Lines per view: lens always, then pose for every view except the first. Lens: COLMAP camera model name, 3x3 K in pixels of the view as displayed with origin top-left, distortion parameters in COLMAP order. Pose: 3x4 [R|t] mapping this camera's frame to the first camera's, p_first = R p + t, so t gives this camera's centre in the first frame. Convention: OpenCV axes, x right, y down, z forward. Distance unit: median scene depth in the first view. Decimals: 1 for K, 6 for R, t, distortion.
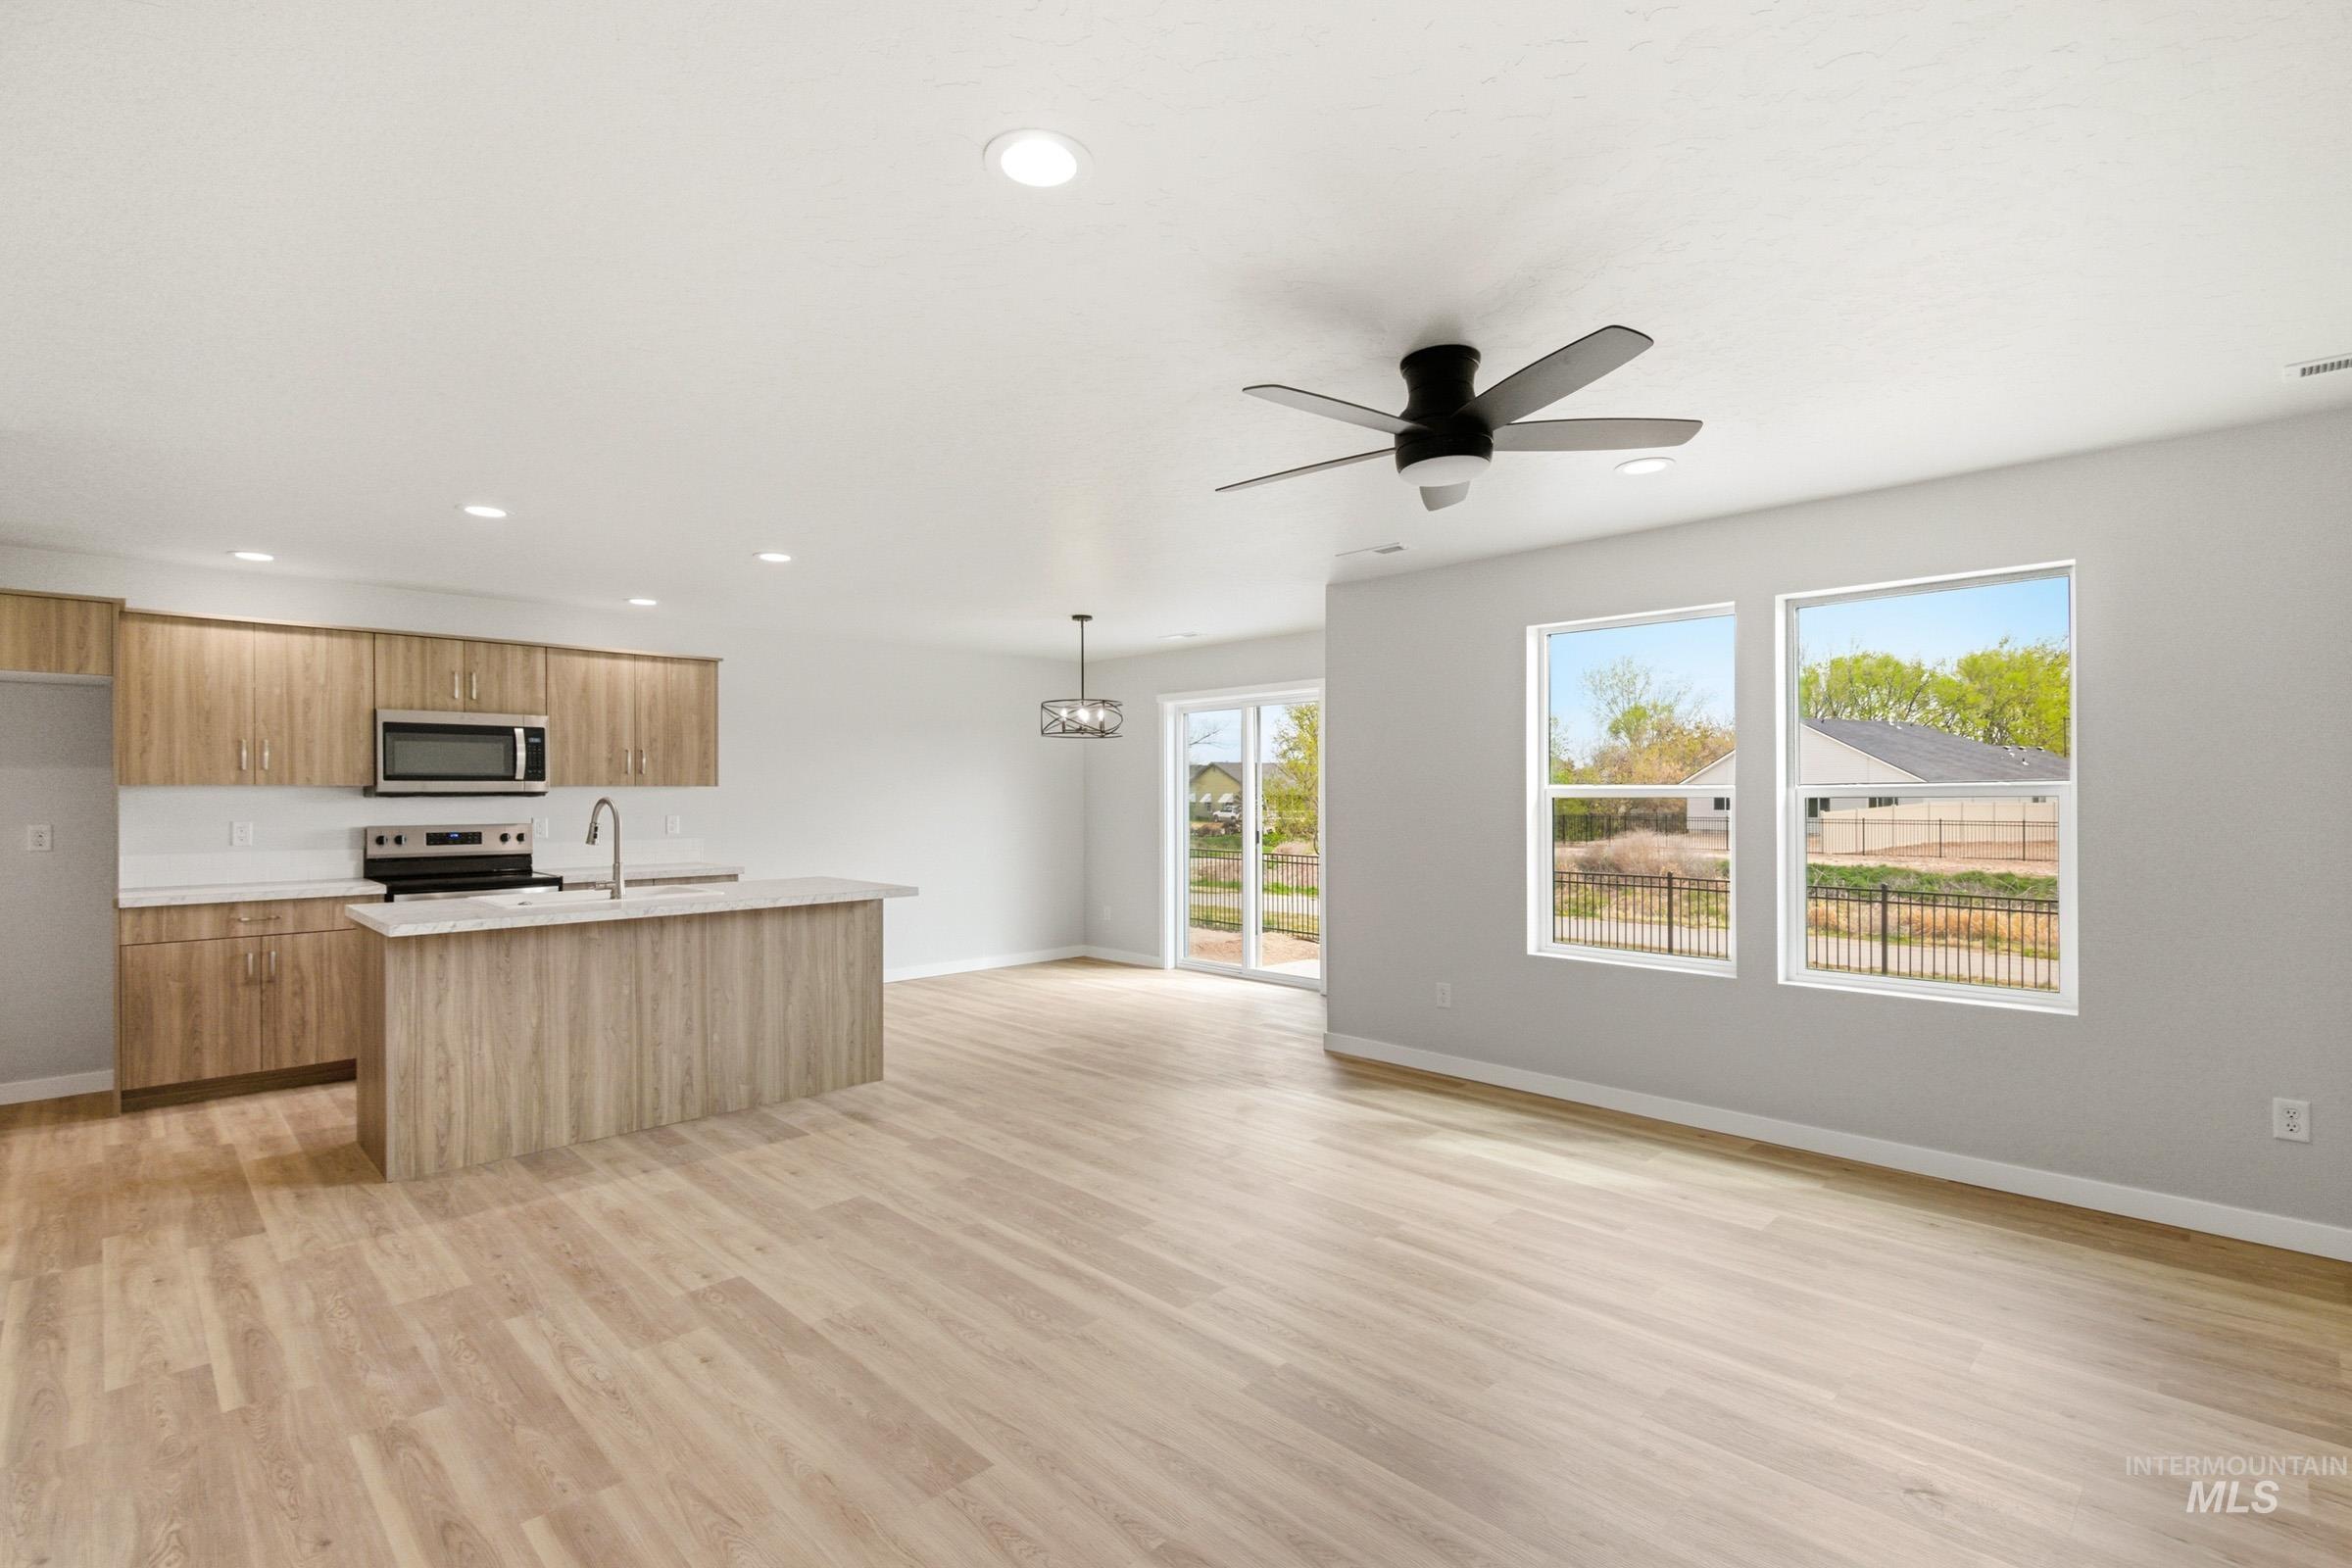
lens RADIAL K [[1086.0, 0, 1173.5], [0, 1086.0, 796.3], [0, 0, 1]] dist [0.012852, -0.007334]
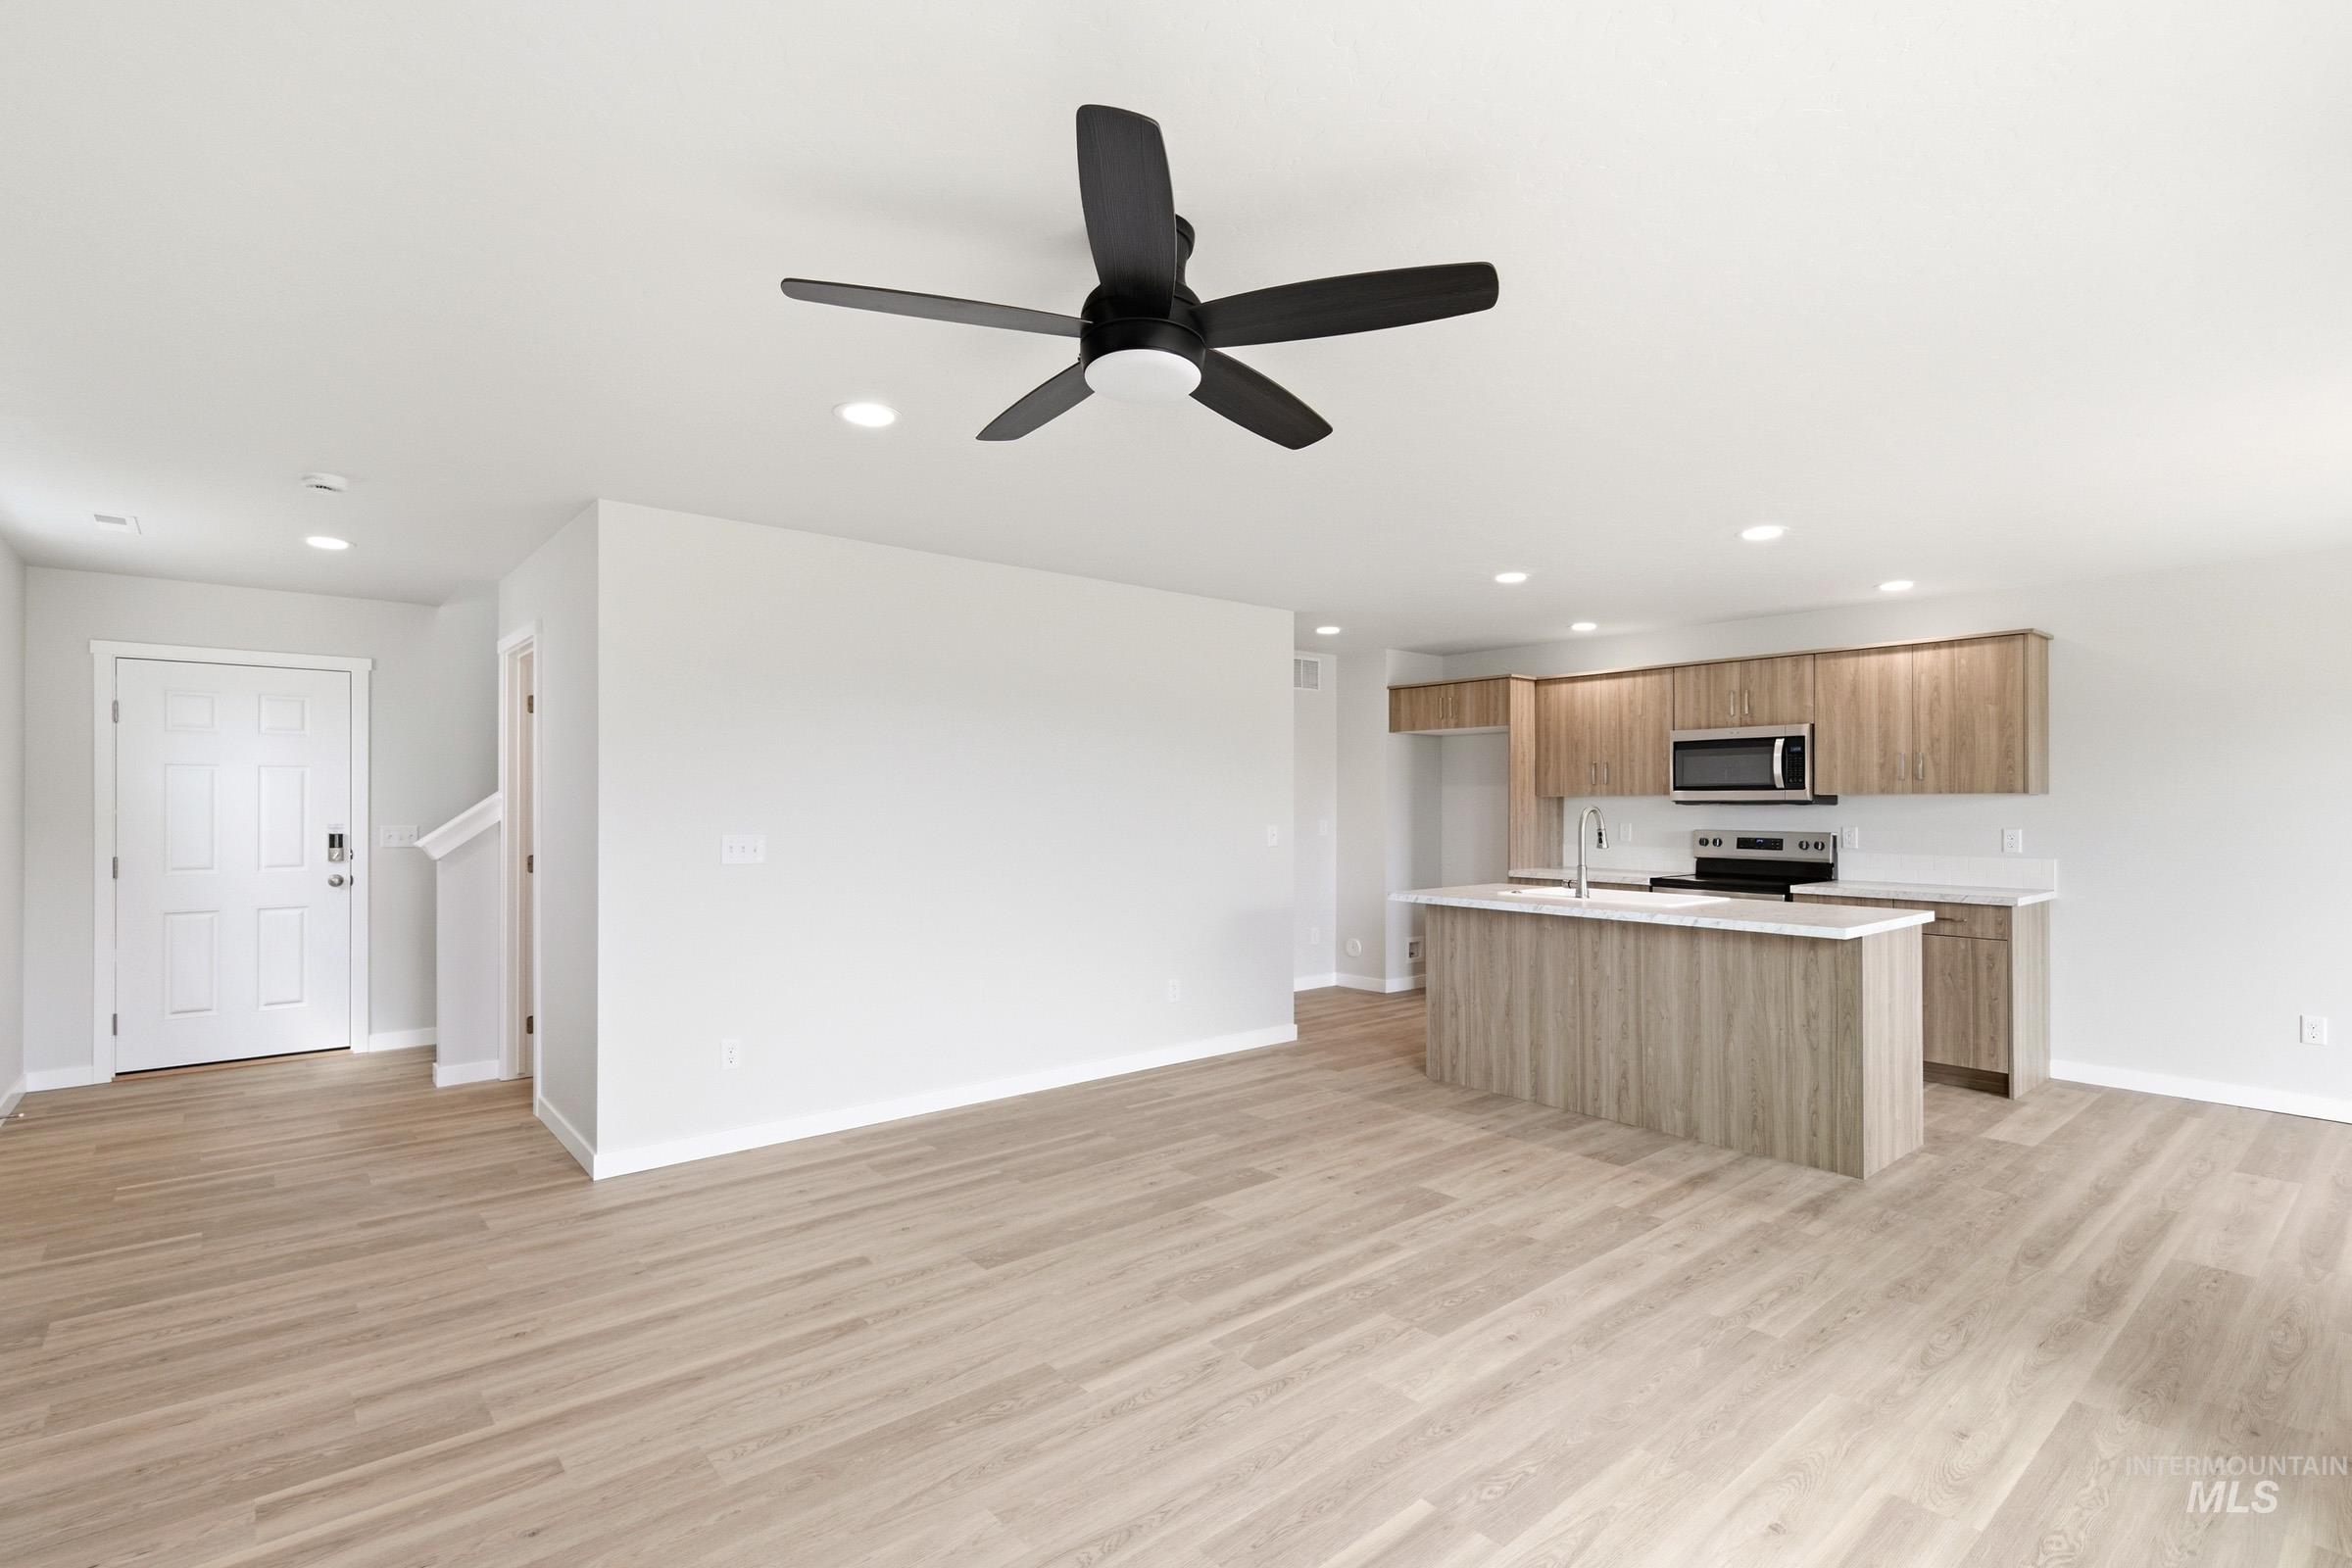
lens RADIAL K [[1103.6, 0, 1173.1], [0, 1103.6, 795.8], [0, 0, 1]] dist [0.013648, -0.007215]
pose [[-0.076993, -0.004820, -0.997020, 0.567411], [-0.003898, 0.999982, -0.004533, -0.001785], [0.997024, 0.003537, -0.077011, 0.605083]]
